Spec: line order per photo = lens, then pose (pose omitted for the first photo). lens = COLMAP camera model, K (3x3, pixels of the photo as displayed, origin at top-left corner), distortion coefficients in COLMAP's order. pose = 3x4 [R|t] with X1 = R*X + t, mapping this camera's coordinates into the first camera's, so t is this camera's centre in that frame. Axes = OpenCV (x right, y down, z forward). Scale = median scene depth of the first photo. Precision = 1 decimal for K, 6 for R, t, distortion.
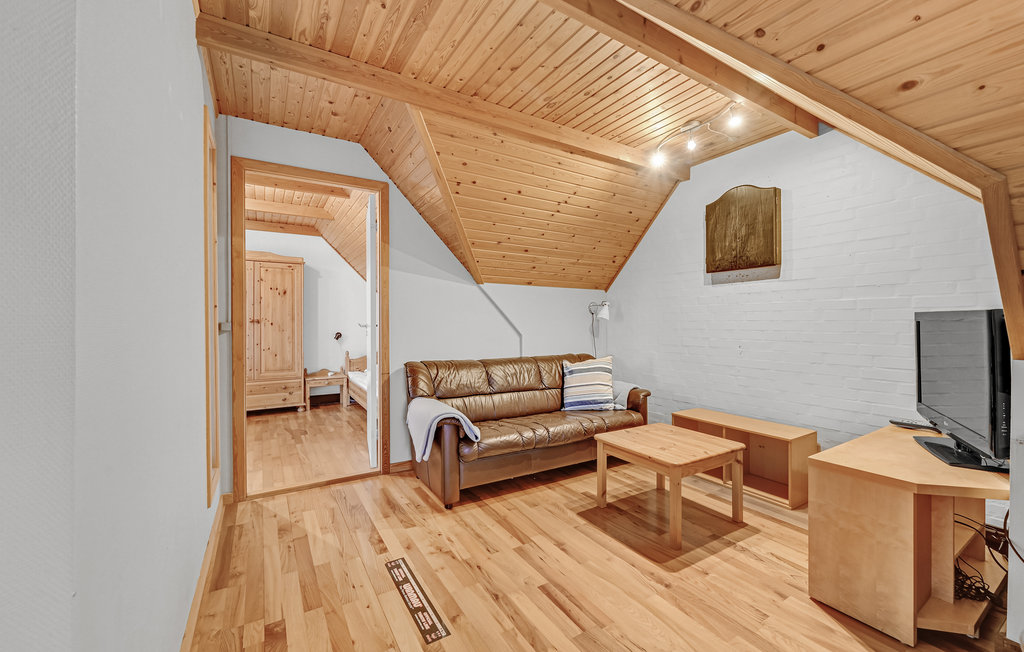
lens RADIAL K [[415.4, 0, 512.0], [0, 415.4, 326.0], [0, 0, 1]] dist [0.000216, 0.000002]
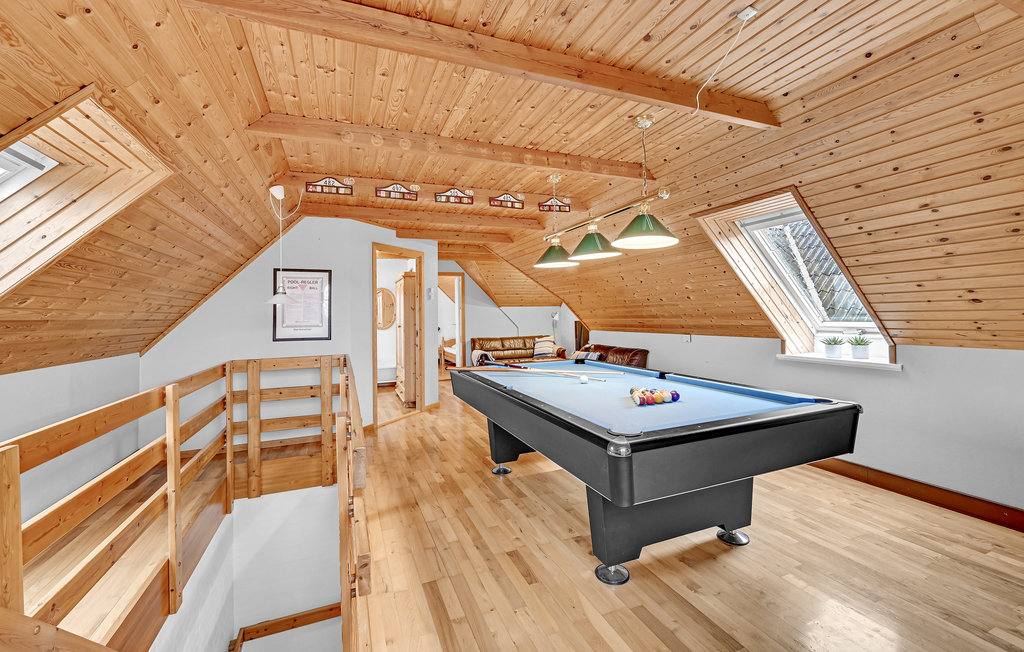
lens RADIAL K [[415.4, 0, 512.0], [0, 415.4, 326.0], [0, 0, 1]] dist [0.000216, 0.000002]
pose [[0.986392, -0.014324, -0.163783, 0.408388], [0.018049, 0.999611, 0.021275, -0.041543], [0.163414, -0.023941, 0.986267, -1.473466]]
